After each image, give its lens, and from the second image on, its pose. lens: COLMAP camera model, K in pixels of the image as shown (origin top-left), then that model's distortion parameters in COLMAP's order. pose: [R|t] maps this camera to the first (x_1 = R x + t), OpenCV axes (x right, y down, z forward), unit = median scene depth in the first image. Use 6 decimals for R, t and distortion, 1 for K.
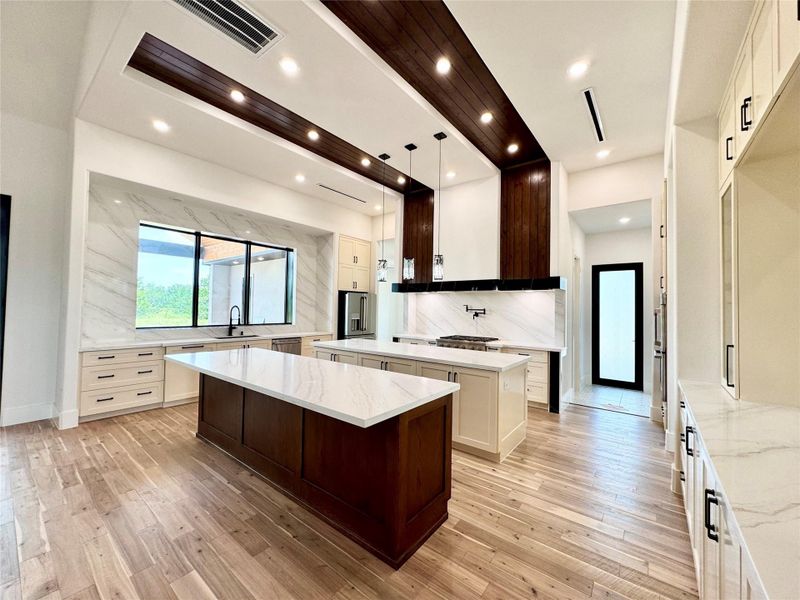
lens RADIAL K [[318.7, 0, 398.5], [0, 318.7, 299.8], [0, 0, 1]] dist [-0.000744, 0.000072]
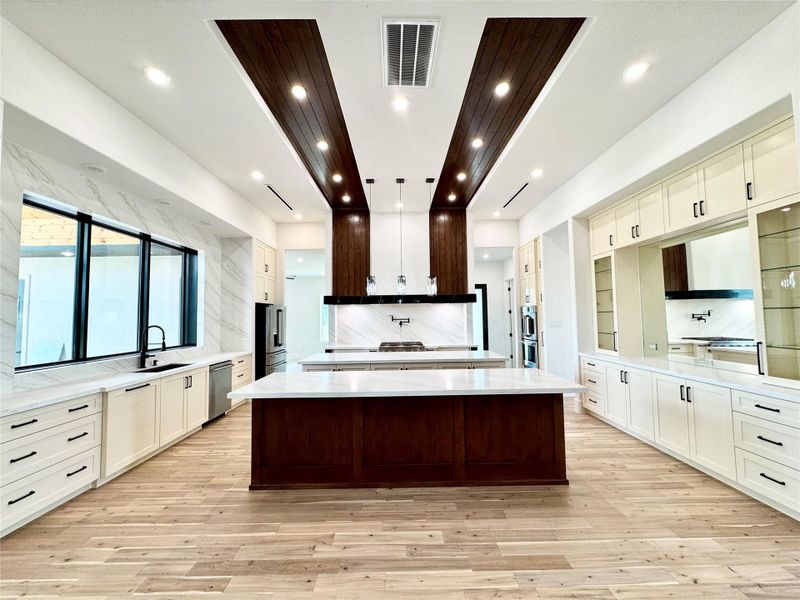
lens RADIAL K [[318.7, 0, 398.5], [0, 318.7, 299.8], [0, 0, 1]] dist [-0.000744, 0.000072]
pose [[0.783157, 0.003371, 0.621814, -0.644155], [0.012632, 0.999693, -0.021329, -0.020550], [-0.621695, 0.024558, 0.782874, 0.099886]]
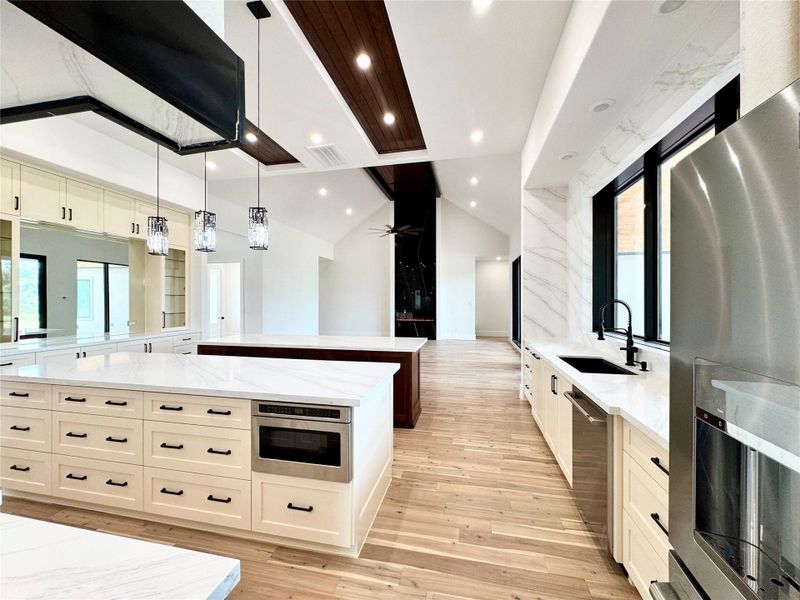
lens RADIAL K [[318.7, 0, 398.5], [0, 318.7, 299.8], [0, 0, 1]] dist [-0.000744, 0.000072]
pose [[-0.902071, -0.016597, -0.431268, -0.033202], [-0.004517, 0.999569, -0.029020, 0.040000], [0.431564, -0.024230, -0.901757, 1.560944]]
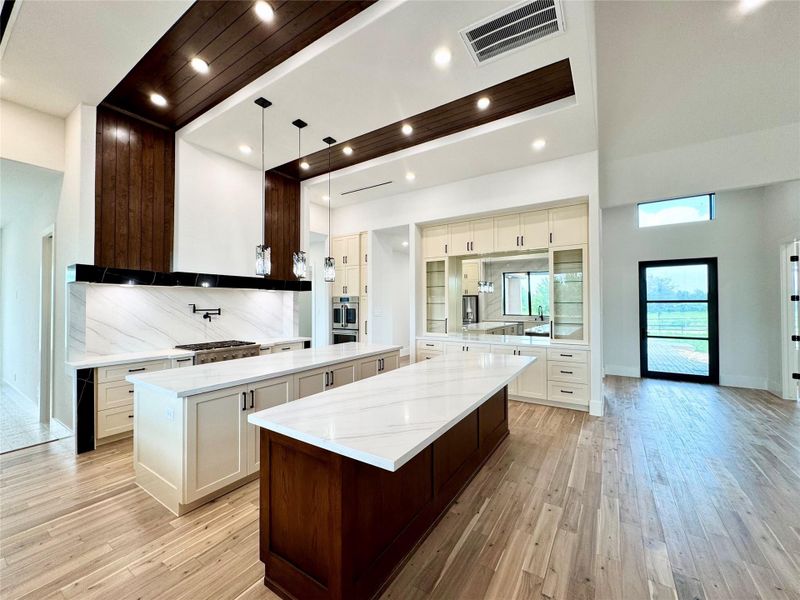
lens RADIAL K [[322.4, 0, 400.0], [0, 322.4, 300.0], [0, 0, 1]] dist [-0.000132, 0.000121]
pose [[-0.083243, -0.006153, 0.996510, -0.802986], [-0.022651, 0.999734, 0.004280, -0.011487], [-0.996272, -0.022216, -0.083361, 0.743026]]
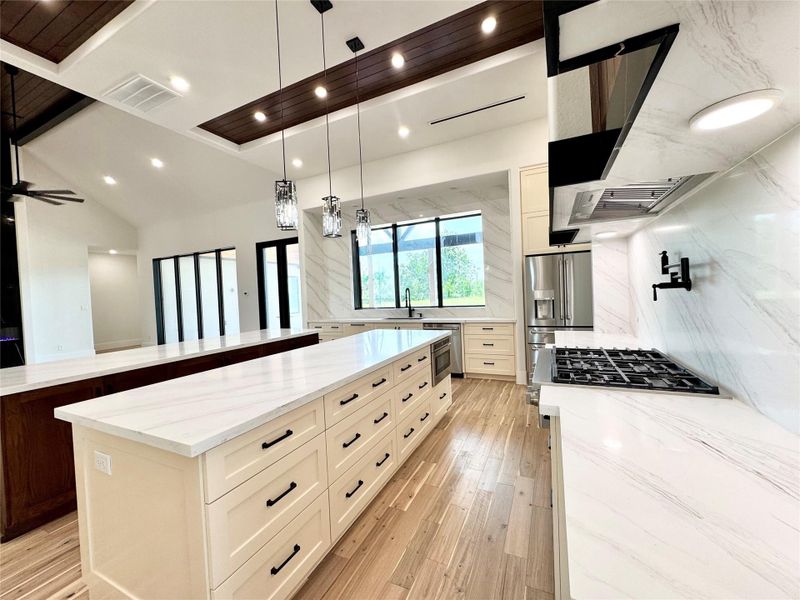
lens RADIAL K [[325.6, 0, 392.0], [0, 325.6, 301.1], [0, 0, 1]] dist [0.000151, 0.000062]
pose [[0.203991, -0.001297, -0.978972, 0.597223], [0.074521, 0.997118, 0.014207, 0.054004], [0.976132, -0.075852, 0.203500, 0.903031]]
